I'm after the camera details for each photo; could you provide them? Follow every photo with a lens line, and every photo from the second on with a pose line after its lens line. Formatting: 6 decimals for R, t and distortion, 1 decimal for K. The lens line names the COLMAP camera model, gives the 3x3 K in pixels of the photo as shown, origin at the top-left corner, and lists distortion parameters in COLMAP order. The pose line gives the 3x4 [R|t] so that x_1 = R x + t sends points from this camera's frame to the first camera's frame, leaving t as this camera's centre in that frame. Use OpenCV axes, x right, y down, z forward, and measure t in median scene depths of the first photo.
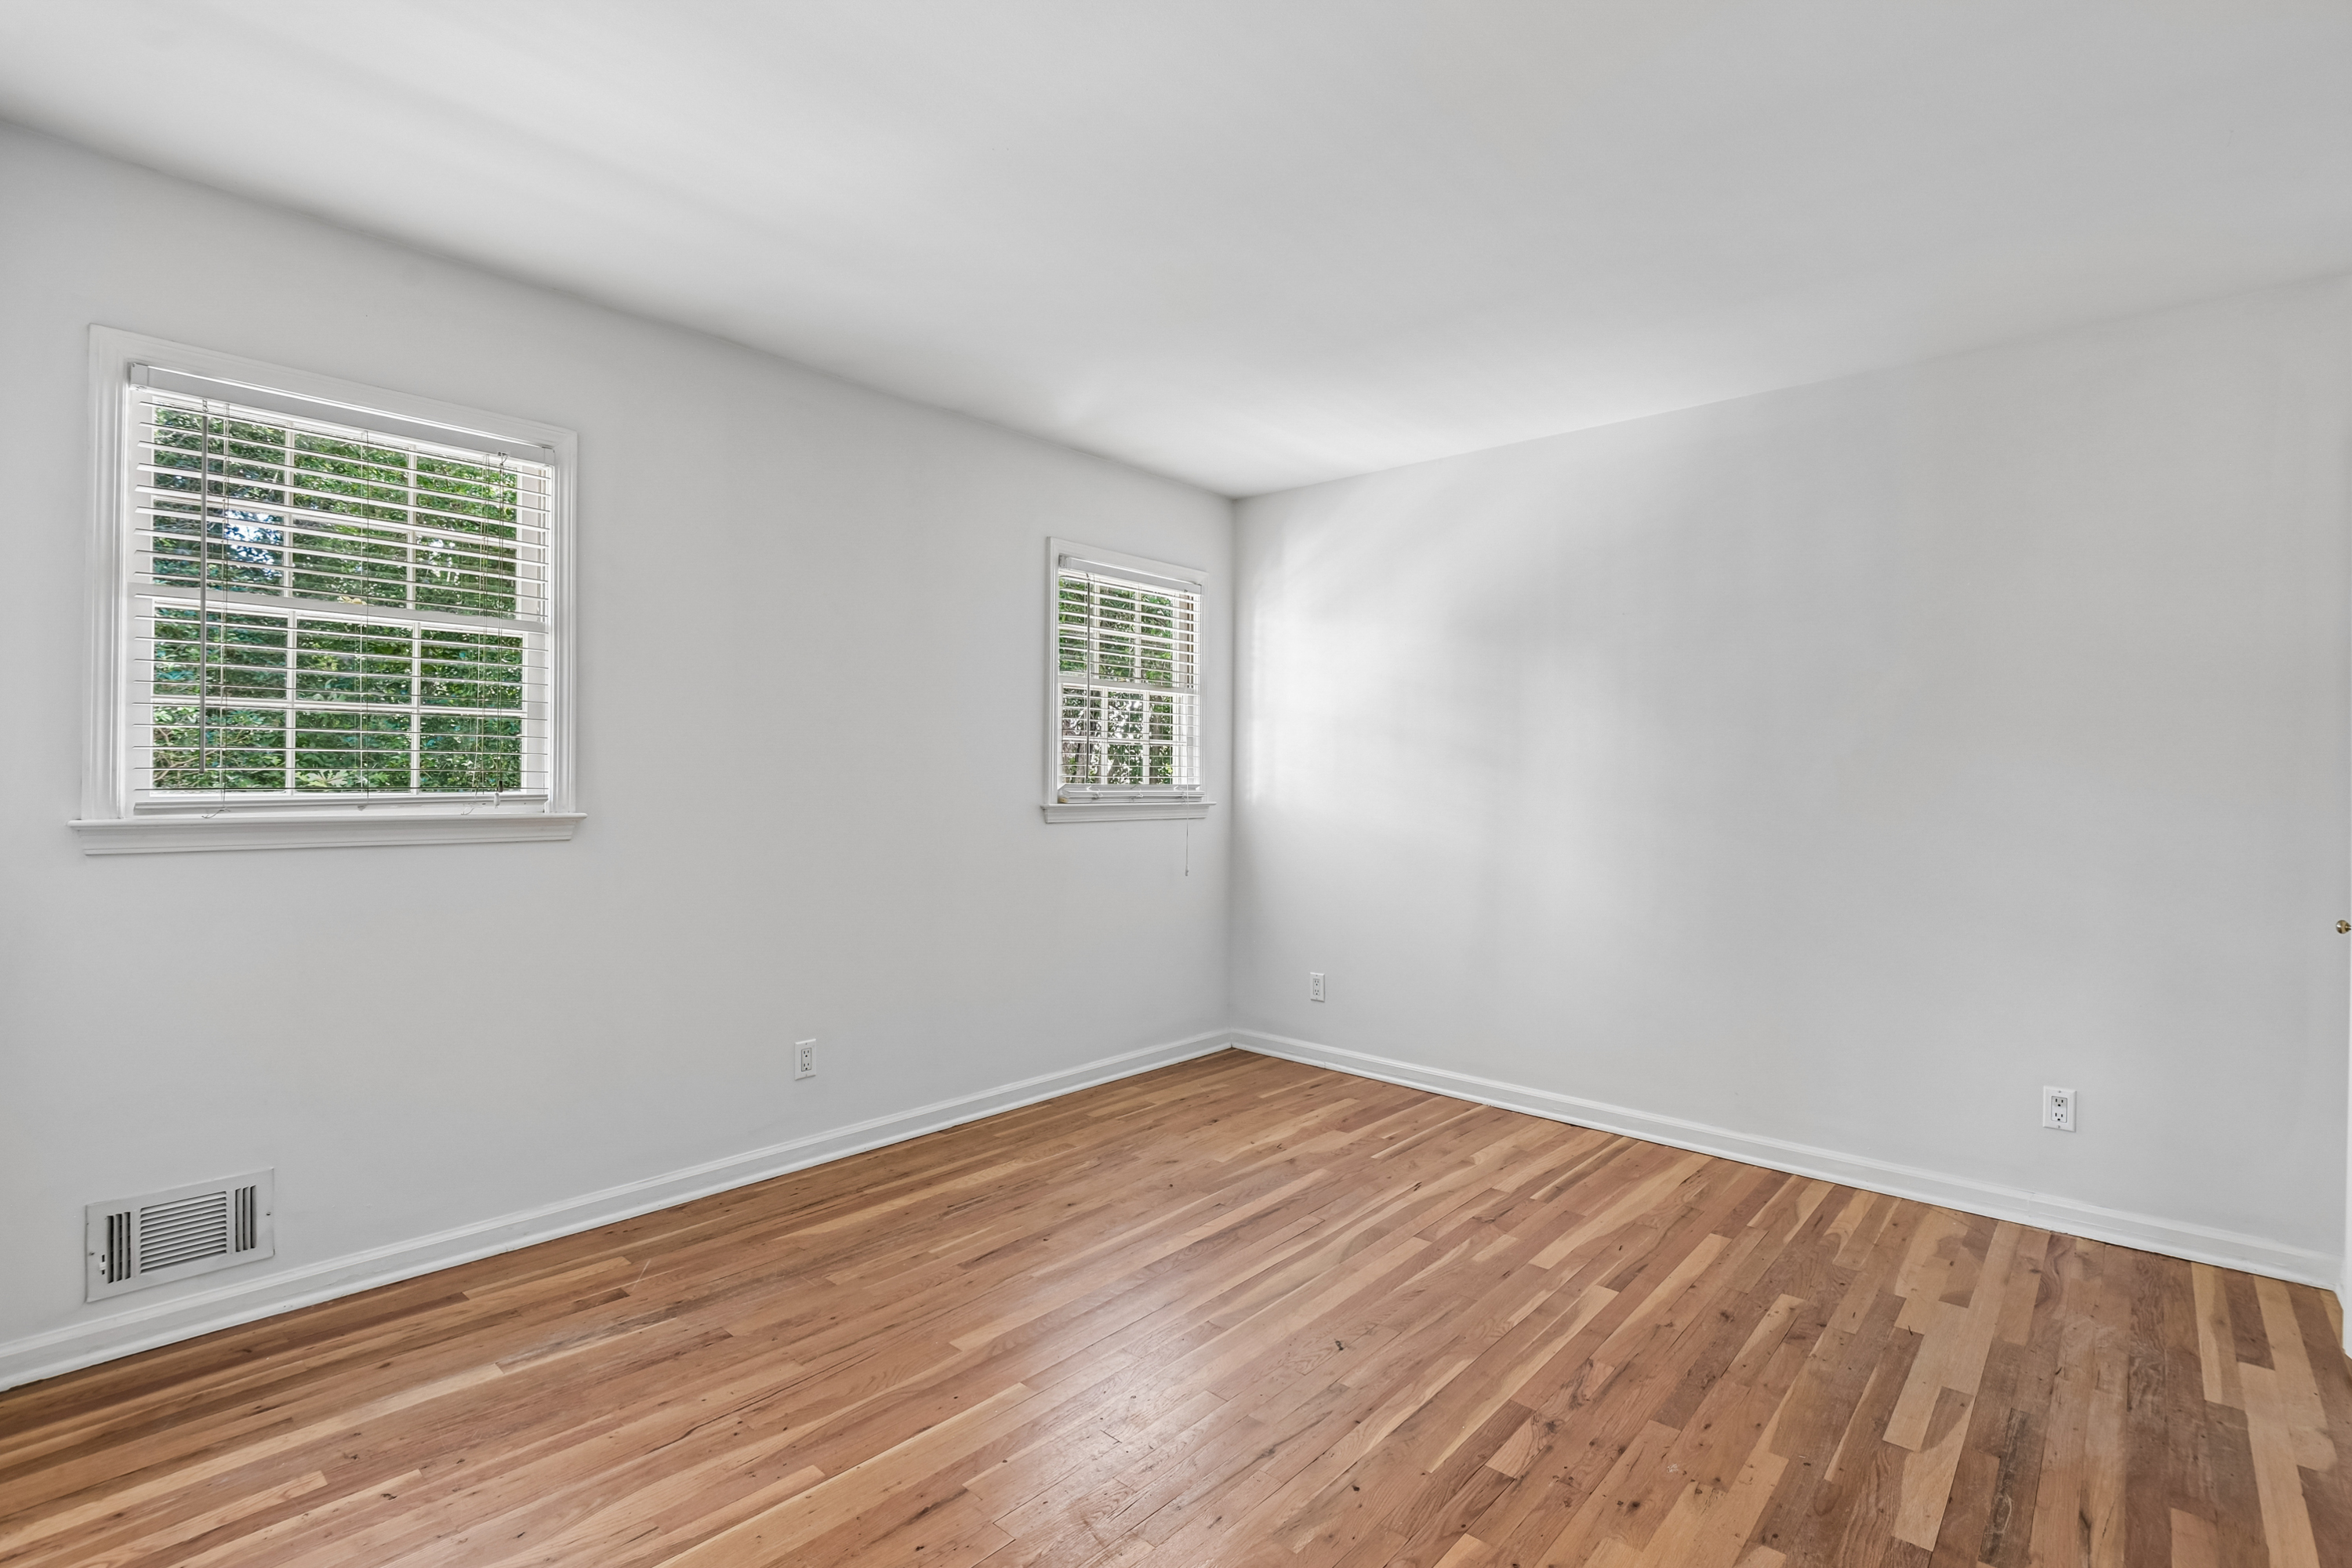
lens RADIAL K [[1091.8, 0, 1176.0], [0, 1091.8, 784.0], [0, 0, 1]] dist [-0.002914, -0.007813]
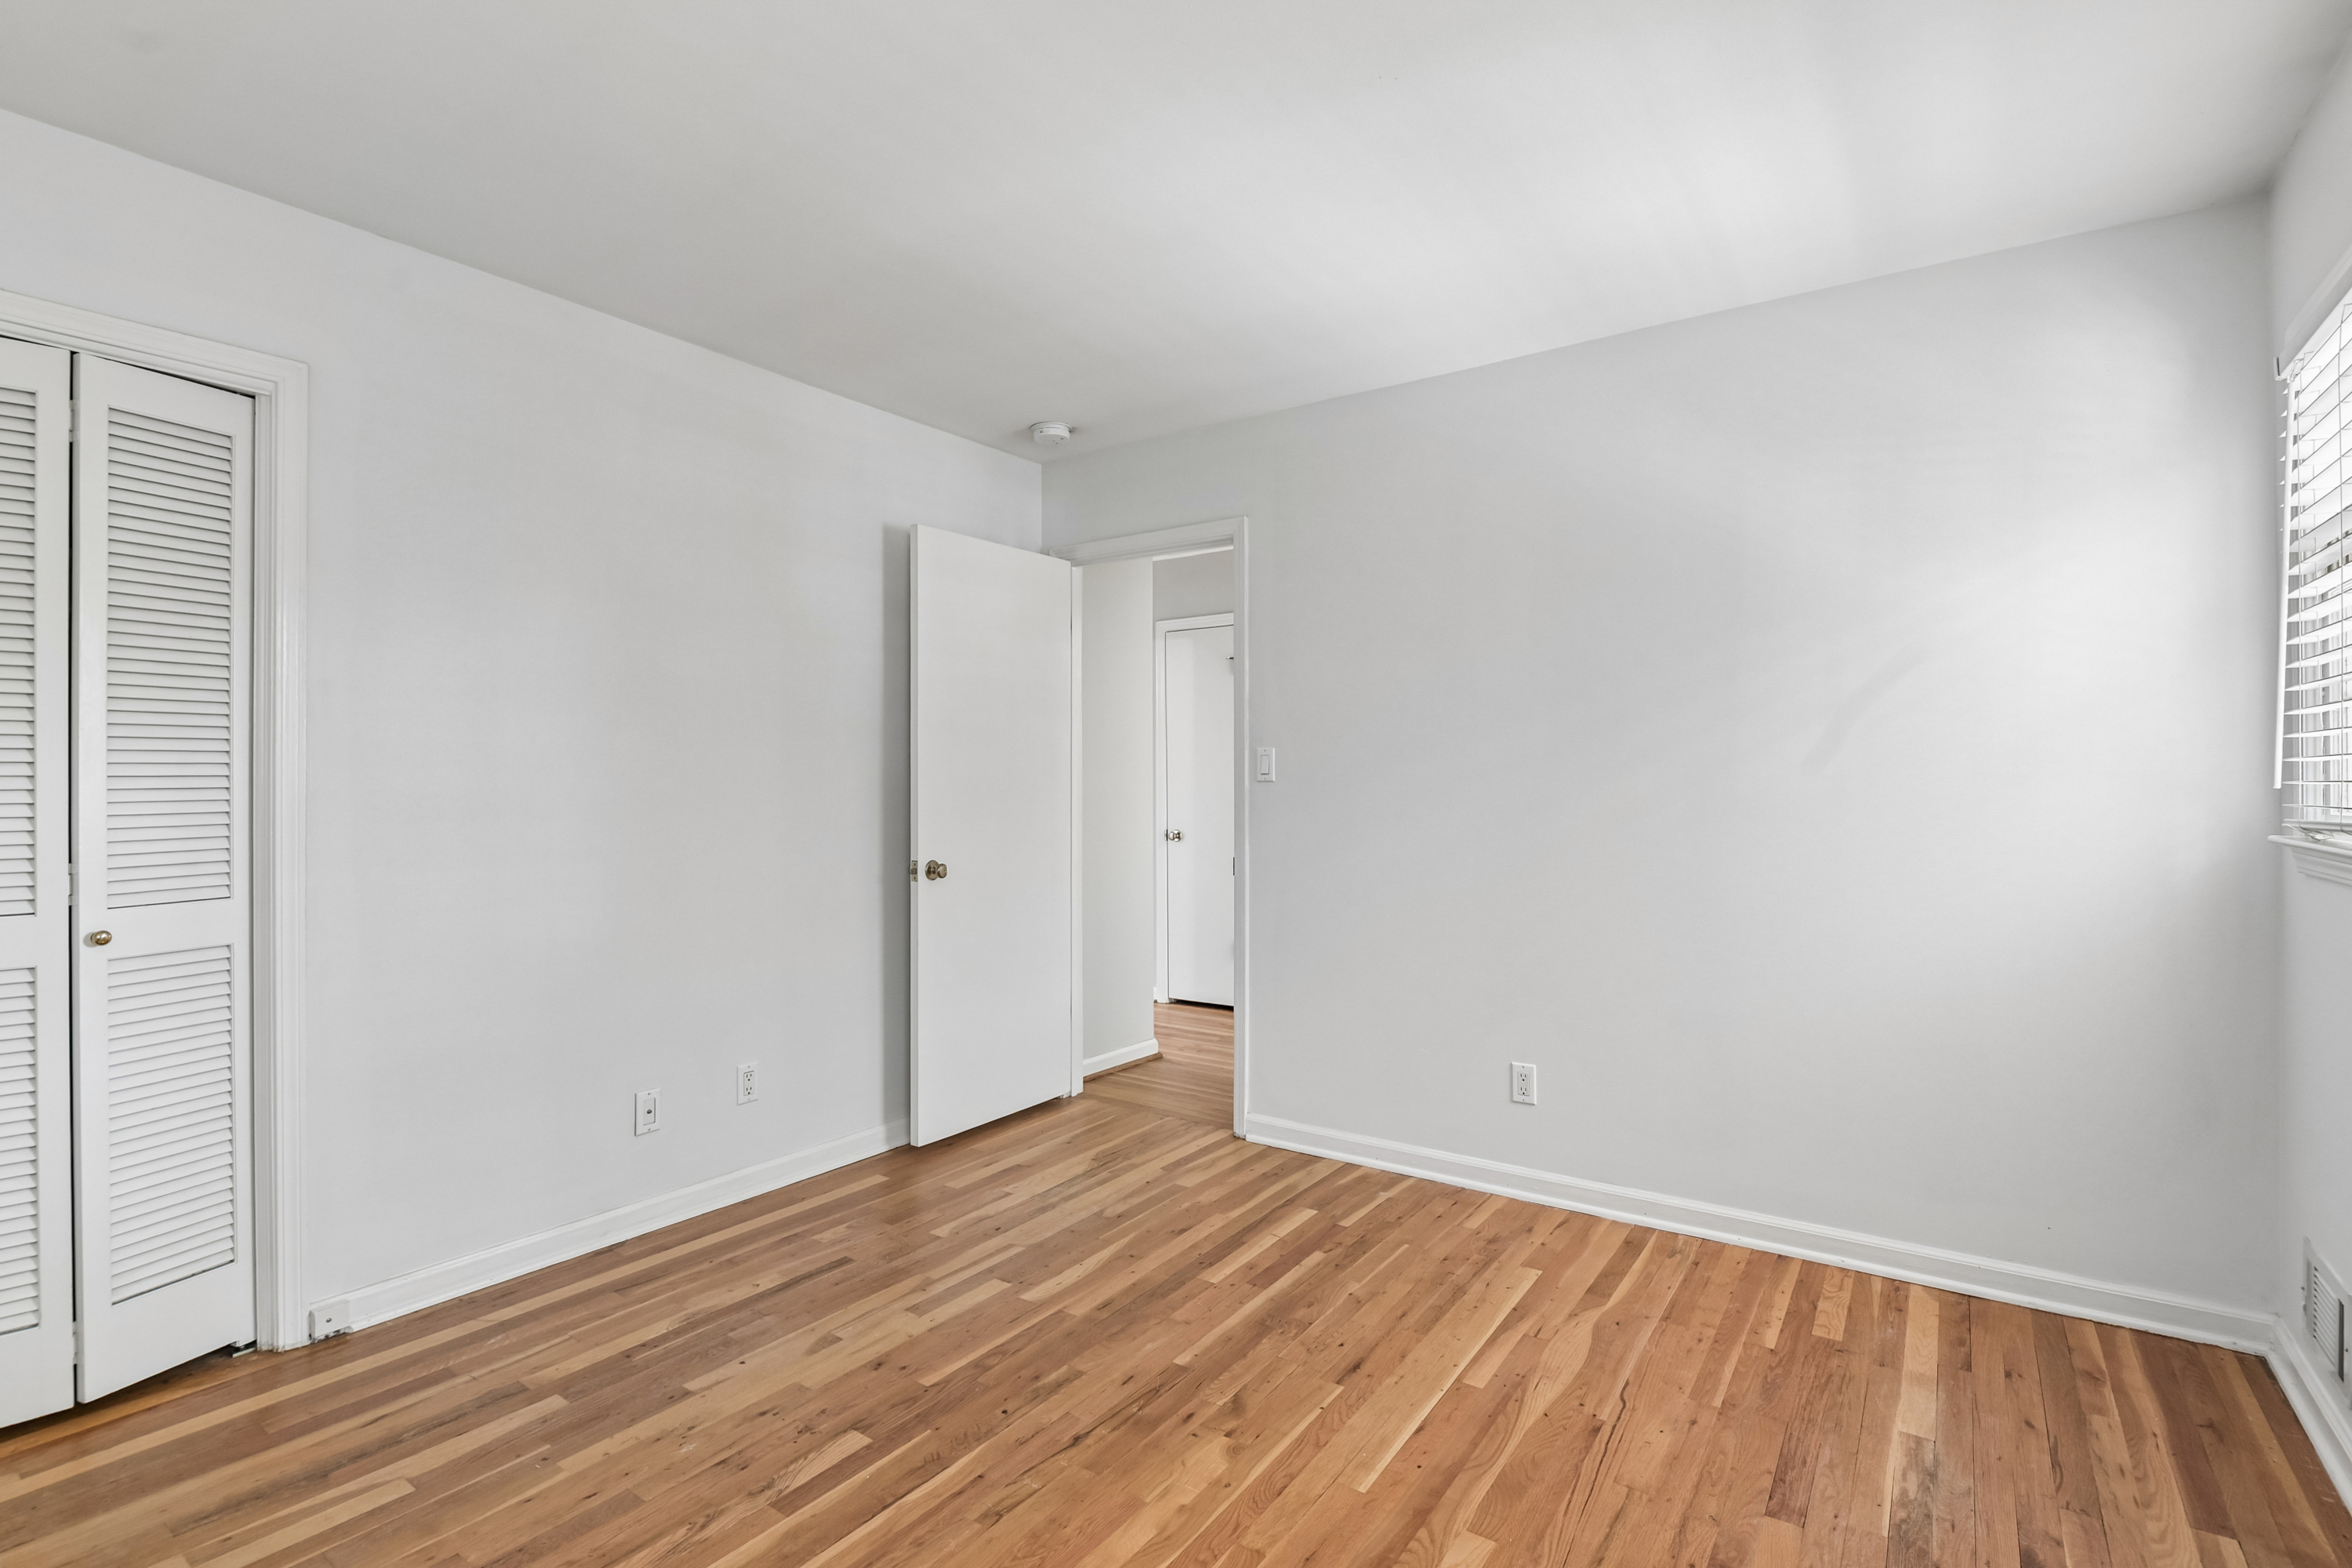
lens RADIAL K [[1091.8, 0, 1176.0], [0, 1091.8, 784.0], [0, 0, 1]] dist [-0.002914, -0.007813]
pose [[-0.994837, -0.006059, -0.101301, 0.101484], [-0.006275, 0.999979, 0.001814, -0.008282], [0.101287, 0.002440, -0.994854, 2.042591]]
